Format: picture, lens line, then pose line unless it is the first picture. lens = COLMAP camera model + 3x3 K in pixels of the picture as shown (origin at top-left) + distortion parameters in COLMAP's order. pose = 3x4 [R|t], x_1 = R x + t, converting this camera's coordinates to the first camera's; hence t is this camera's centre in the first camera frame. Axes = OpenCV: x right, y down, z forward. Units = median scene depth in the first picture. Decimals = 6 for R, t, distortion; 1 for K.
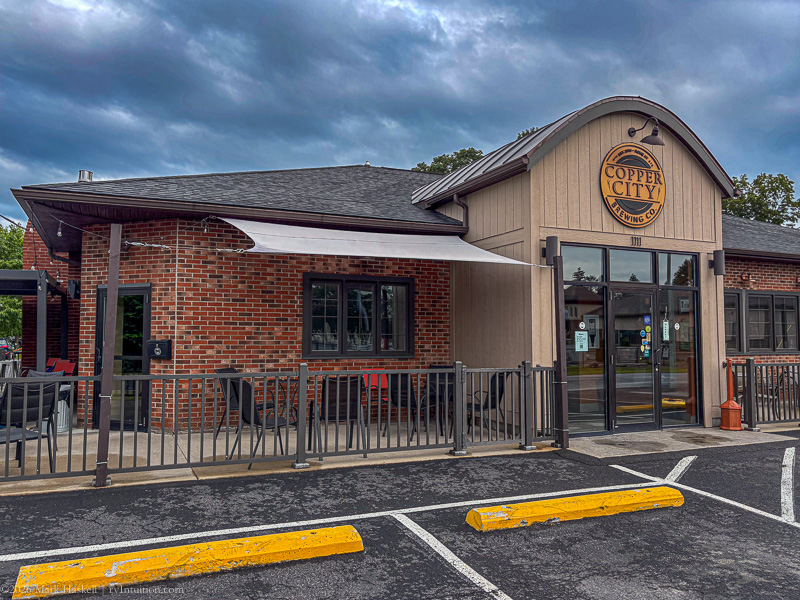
lens RADIAL K [[655.0, 0, 400.0], [0, 655.0, 300.0], [0, 0, 1]] dist [-0.004733, -0.002168]
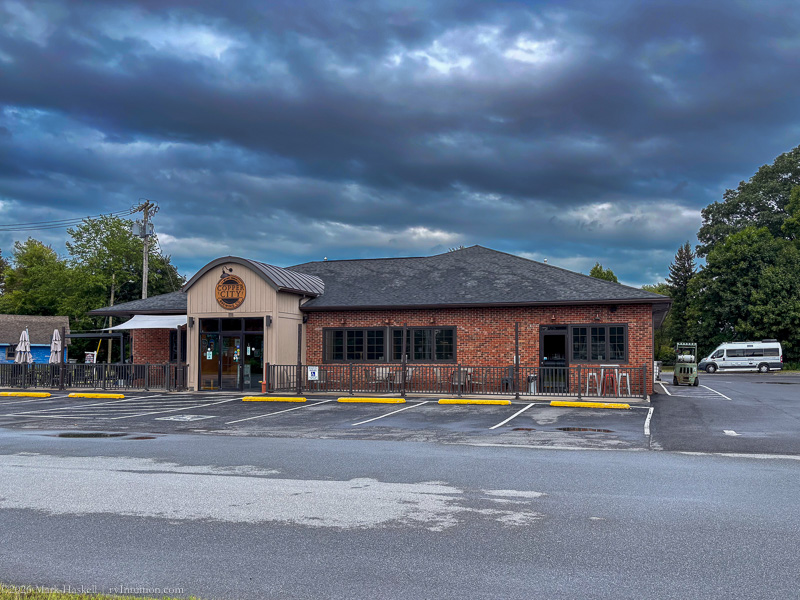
lens RADIAL K [[655.0, 0, 400.0], [0, 655.0, 300.0], [0, 0, 1]] dist [-0.004733, -0.002168]
pose [[0.747472, -0.058759, -0.661690, 2.427582], [0.045961, 0.998268, -0.036728, -0.025354], [0.662702, -0.002959, 0.748878, -0.417090]]
